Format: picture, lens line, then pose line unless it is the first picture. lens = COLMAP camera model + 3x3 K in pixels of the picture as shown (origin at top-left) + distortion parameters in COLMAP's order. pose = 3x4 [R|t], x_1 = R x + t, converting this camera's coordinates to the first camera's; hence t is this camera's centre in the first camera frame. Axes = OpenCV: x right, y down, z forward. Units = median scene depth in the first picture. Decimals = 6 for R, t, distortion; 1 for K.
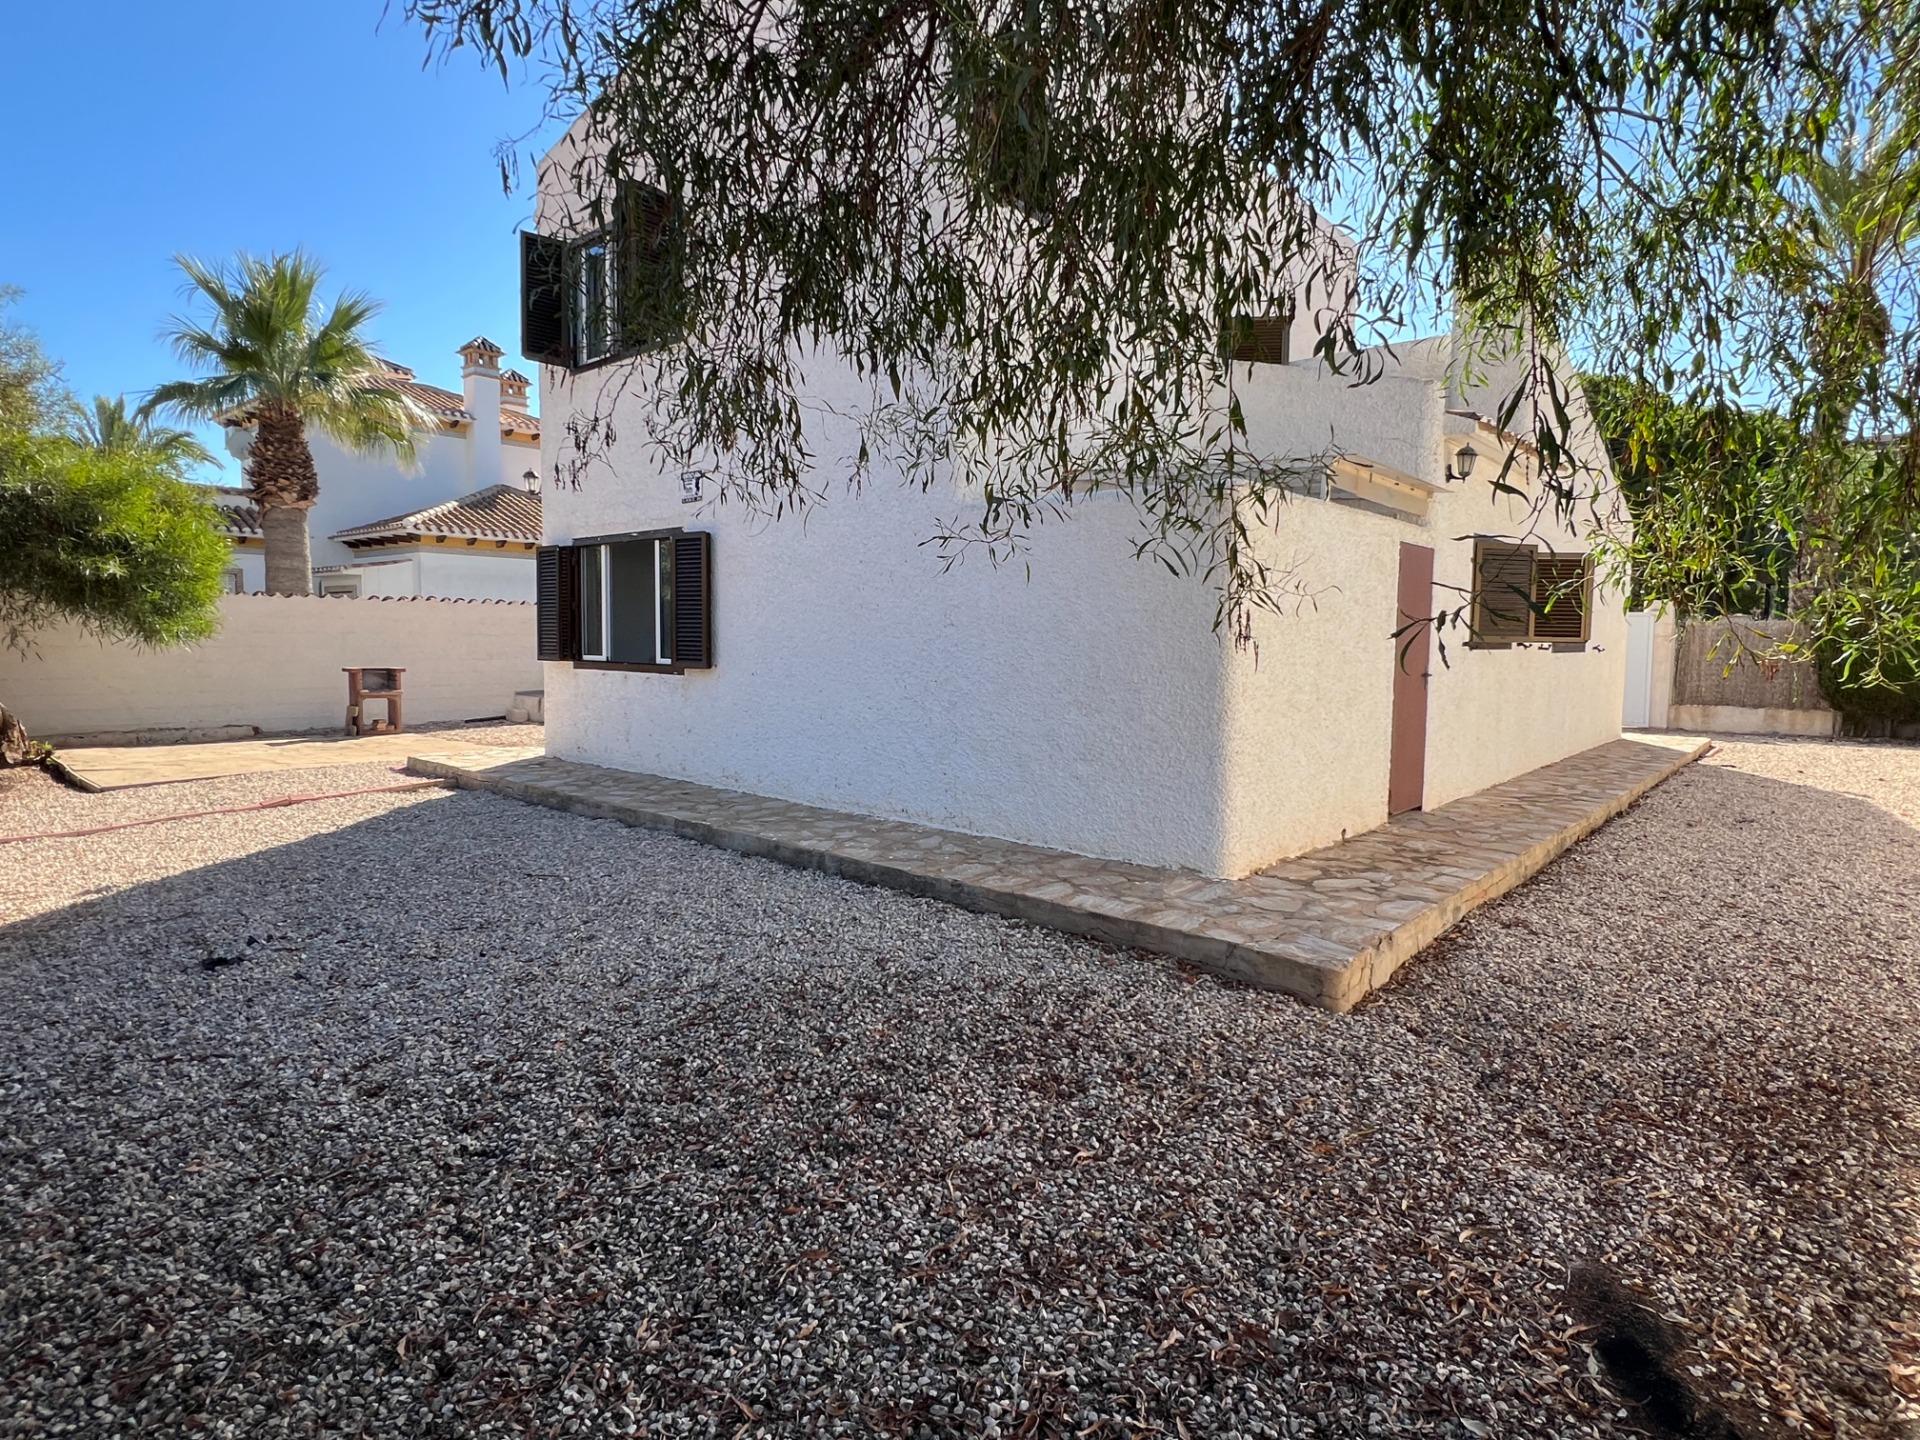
lens RADIAL K [[1533.9, 0, 959.8], [0, 1533.9, 724.5], [0, 0, 1]] dist [0.002652, -0.005175]
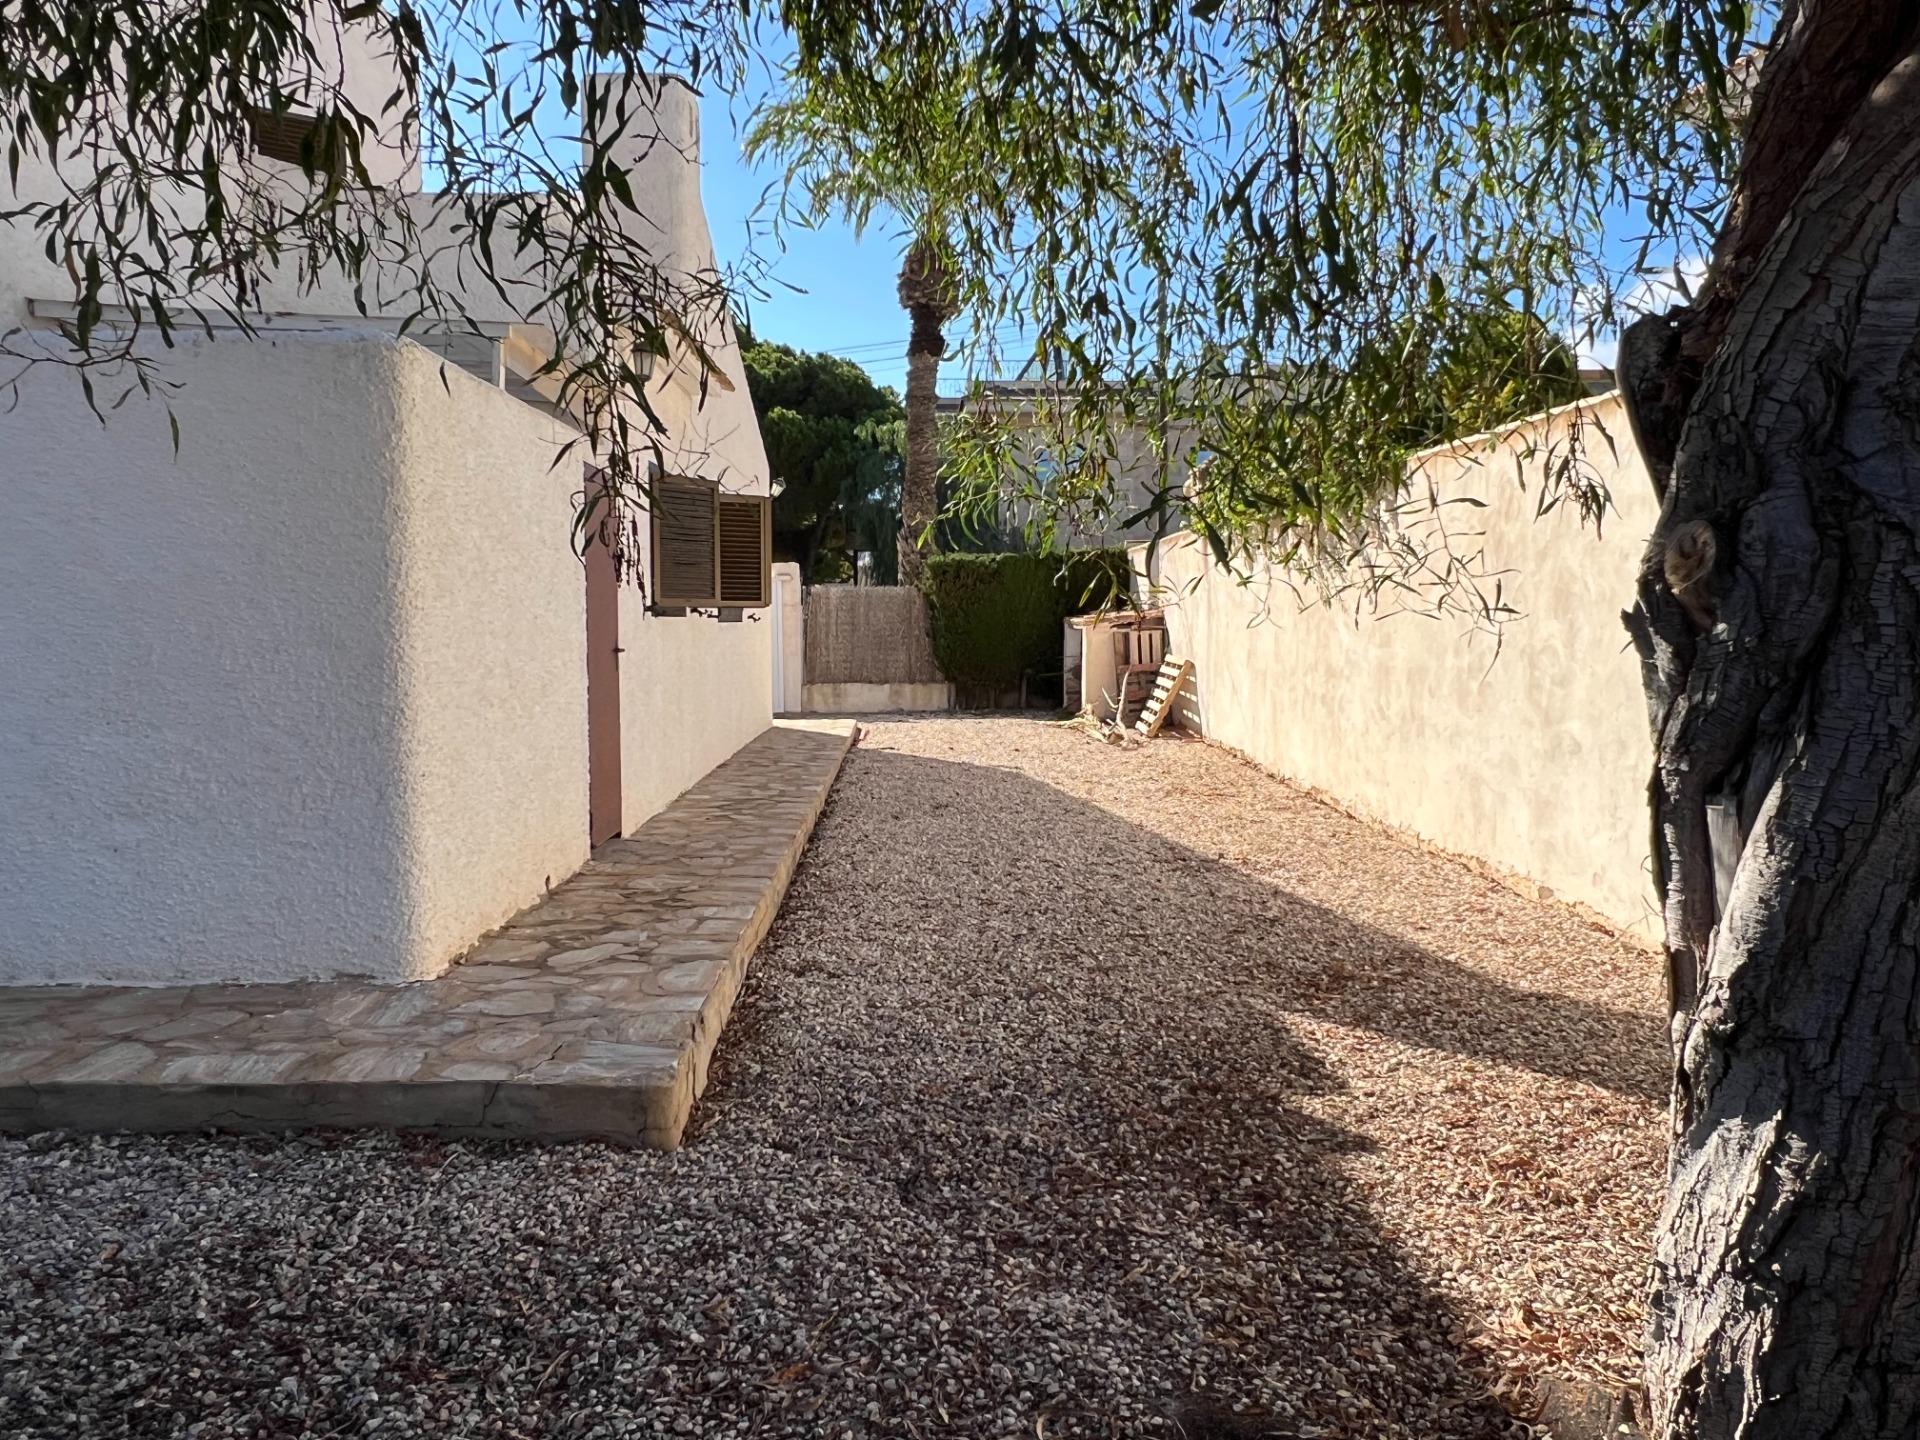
lens RADIAL K [[1533.9, 0, 958.9], [0, 1533.9, 709.8], [0, 0, 1]] dist [0.002652, -0.005175]
pose [[0.649309, -0.050499, 0.758846, -0.156252], [0.076211, 0.997091, 0.001143, 0.007946], [-0.756697, 0.057090, 0.651269, 0.445074]]
